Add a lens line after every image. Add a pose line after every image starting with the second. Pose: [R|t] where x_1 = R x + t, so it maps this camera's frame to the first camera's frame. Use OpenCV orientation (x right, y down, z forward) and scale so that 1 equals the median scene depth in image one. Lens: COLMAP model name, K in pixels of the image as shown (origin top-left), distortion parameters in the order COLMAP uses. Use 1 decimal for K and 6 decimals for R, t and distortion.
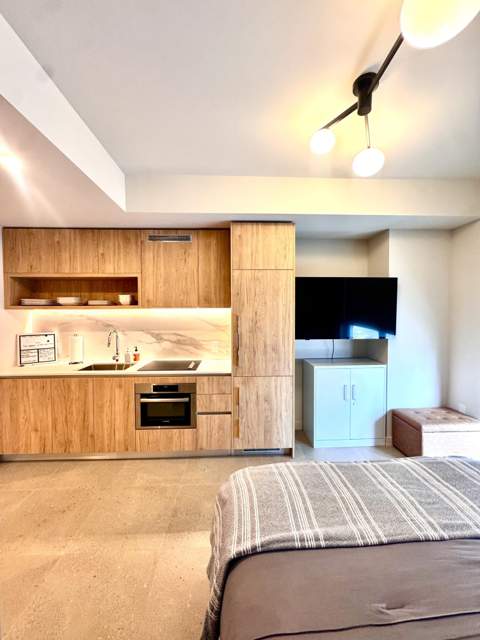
lens RADIAL K [[256.9, 0, 241.1], [0, 256.9, 318.7], [0, 0, 1]] dist [-0.002459, -0.000355]
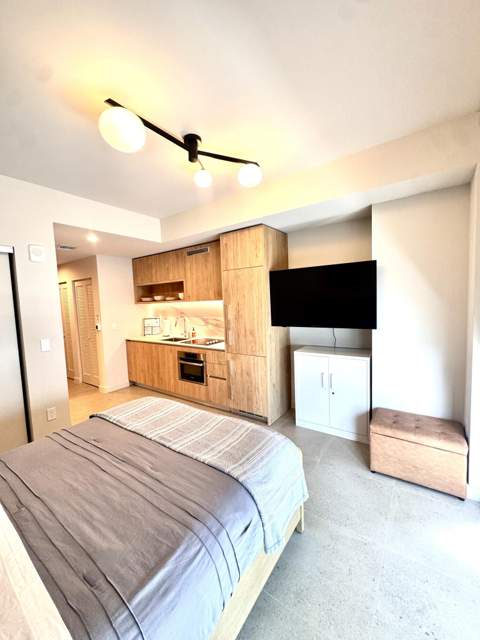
lens RADIAL K [[256.9, 0, 241.1], [0, 256.9, 318.7], [0, 0, 1]] dist [-0.002459, -0.000355]
pose [[0.789806, 0.017624, -0.613104, 0.797604], [0.016715, 0.998597, 0.050238, -0.011993], [0.613129, -0.049926, 0.788403, 0.014545]]
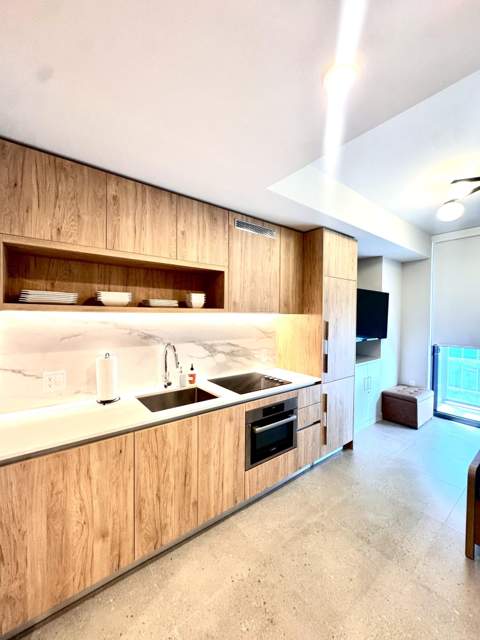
lens RADIAL K [[256.9, 0, 241.1], [0, 256.9, 318.7], [0, 0, 1]] dist [-0.002459, -0.000355]
pose [[0.814917, 0.002056, 0.579574, -0.816832], [0.004444, 0.999942, -0.009795, -0.014879], [-0.579561, 0.010558, 0.814860, 0.358287]]
